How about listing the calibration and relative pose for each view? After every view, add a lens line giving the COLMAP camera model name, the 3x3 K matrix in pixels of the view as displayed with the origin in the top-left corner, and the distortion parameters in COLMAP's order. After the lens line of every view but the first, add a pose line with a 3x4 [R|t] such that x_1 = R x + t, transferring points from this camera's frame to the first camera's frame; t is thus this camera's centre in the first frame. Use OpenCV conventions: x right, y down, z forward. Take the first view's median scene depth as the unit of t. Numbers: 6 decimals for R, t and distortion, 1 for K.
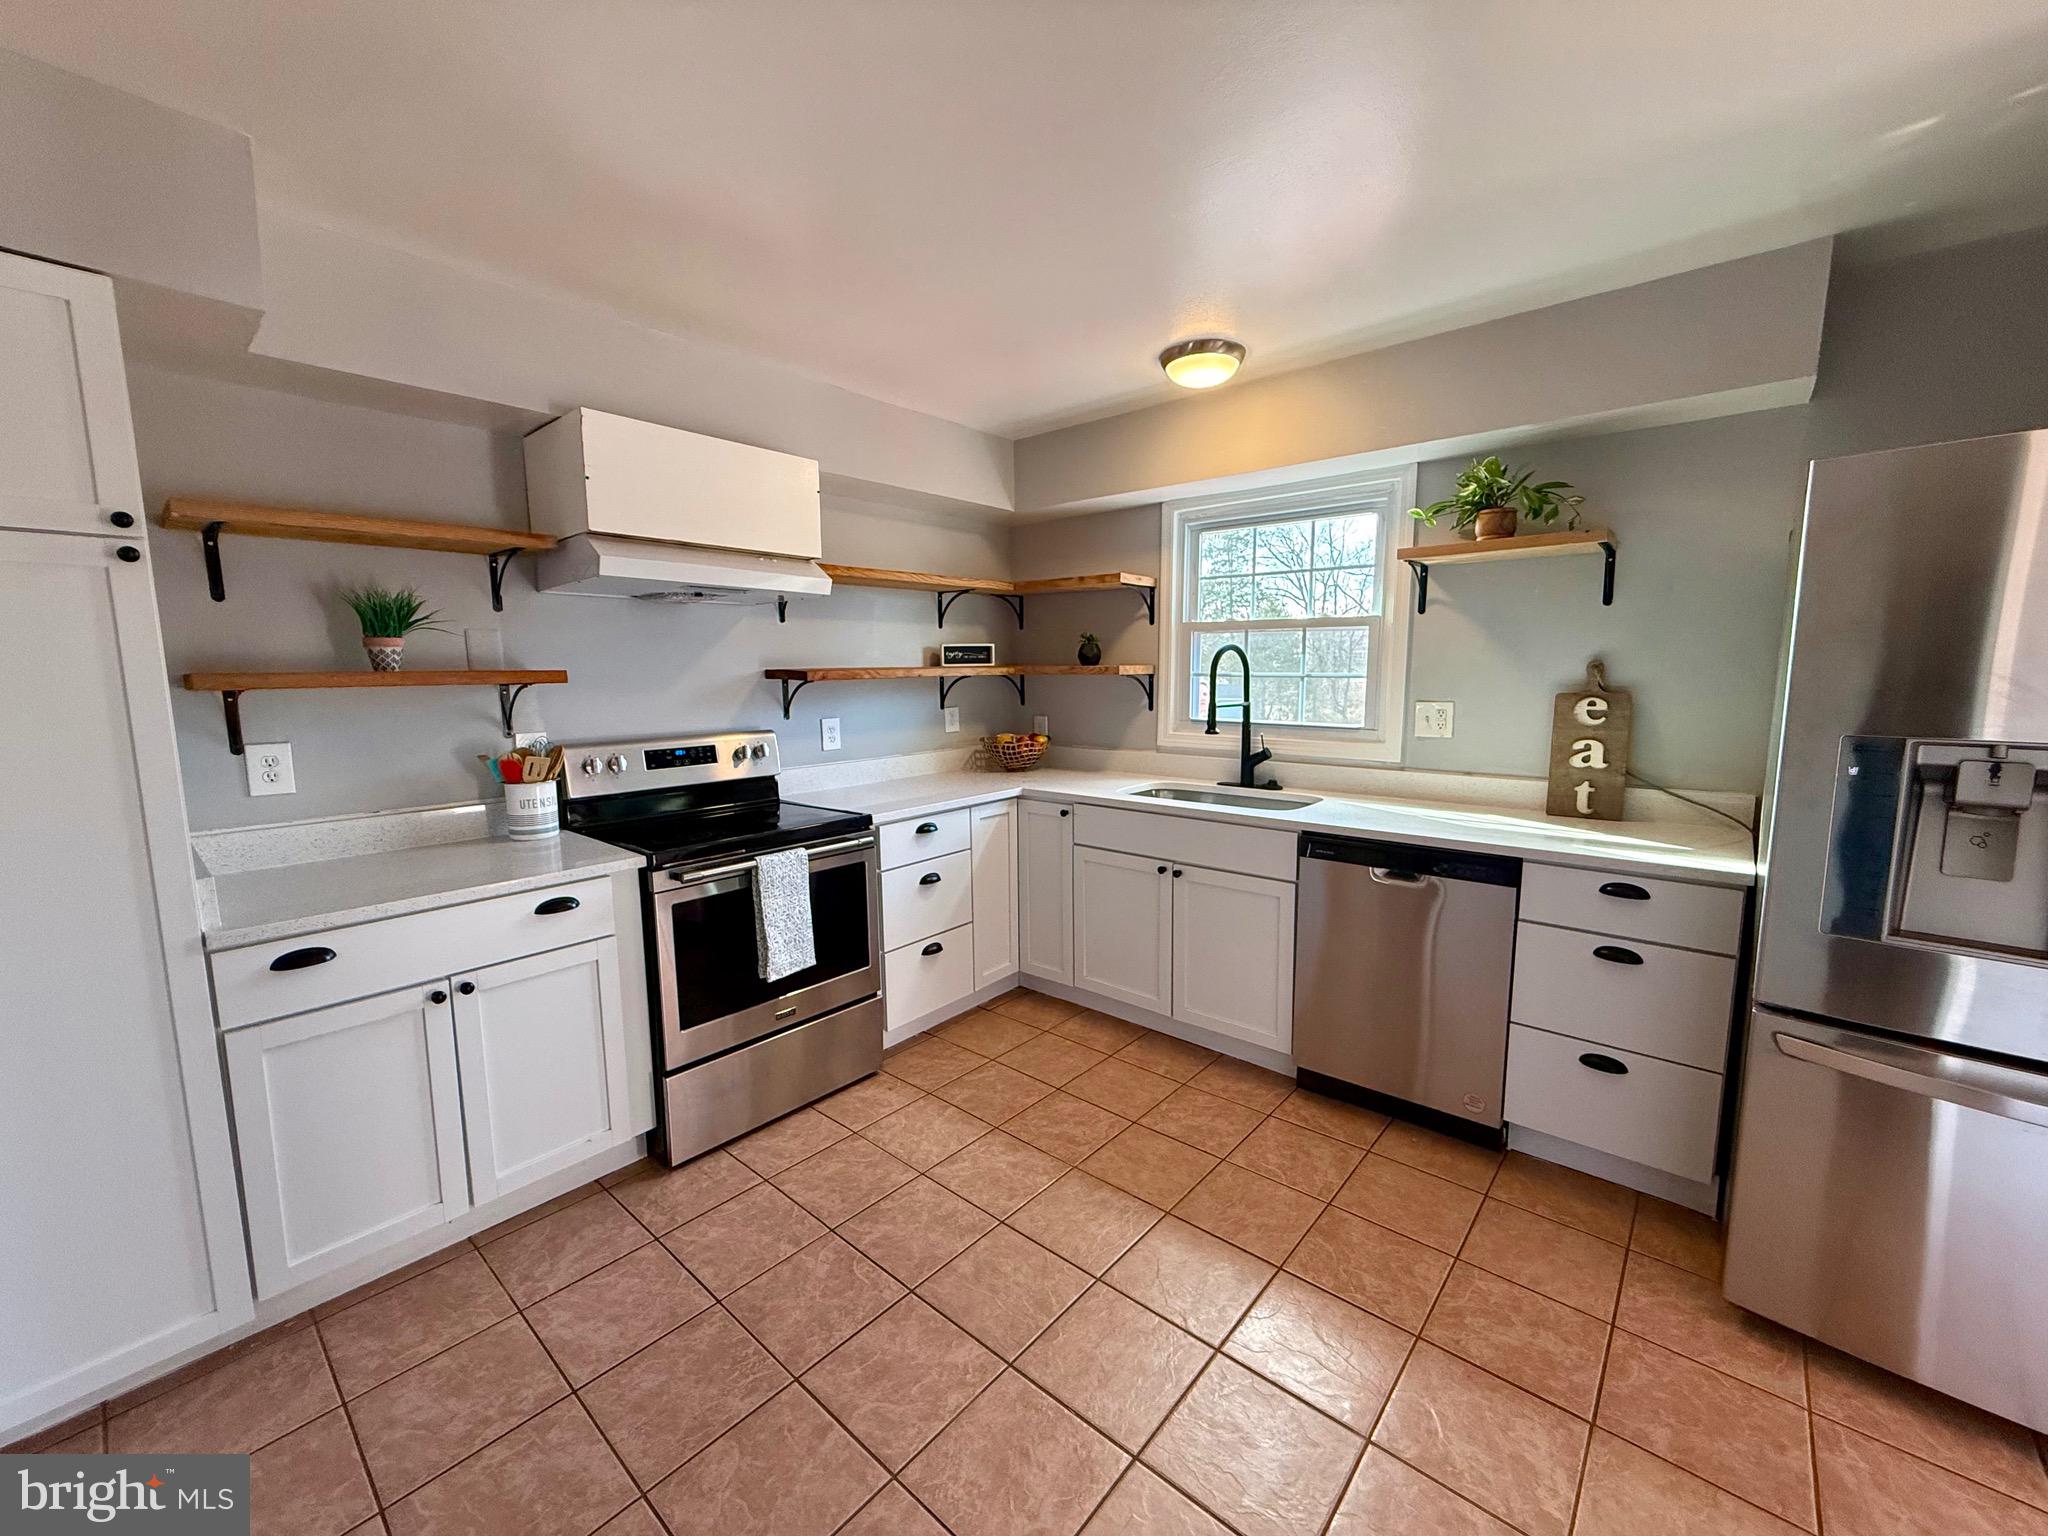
lens RADIAL K [[822.1, 0, 1073.3], [0, 822.1, 761.5], [0, 0, 1]] dist [0.002213, -0.000625]
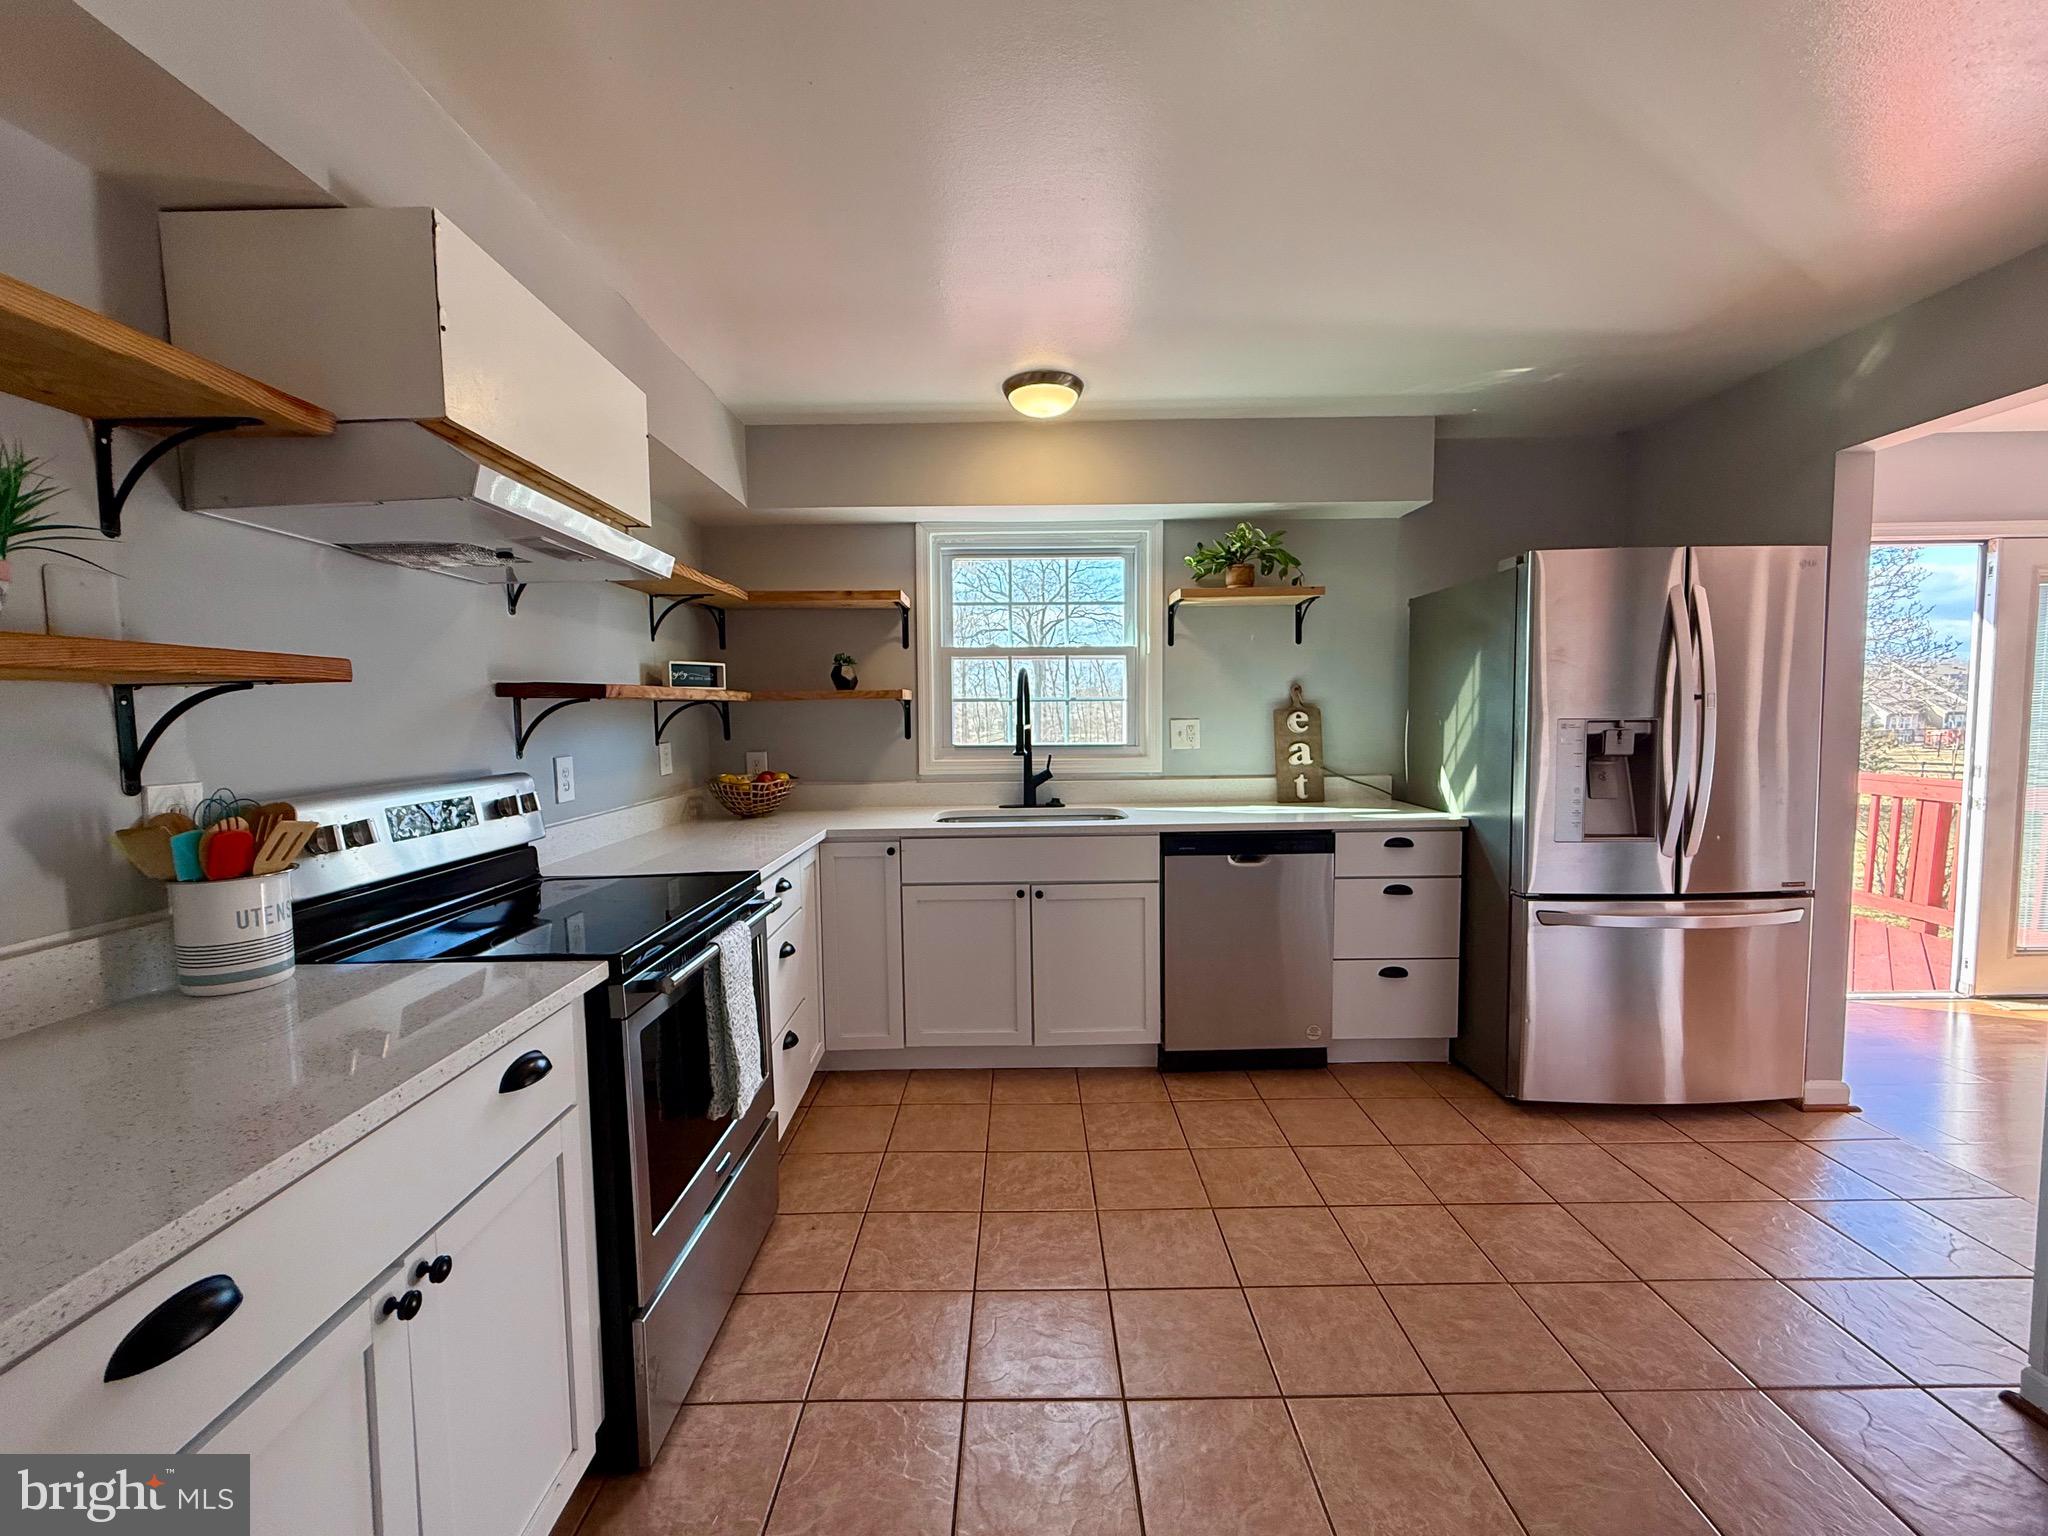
lens RADIAL K [[822.1, 0, 1031.6], [0, 822.1, 764.5], [0, 0, 1]] dist [0.002213, -0.000625]
pose [[0.759391, -0.043938, 0.649149, -0.547859], [0.084963, 0.995871, -0.031986, 0.012677], [-0.645063, 0.079444, 0.759988, 0.260105]]
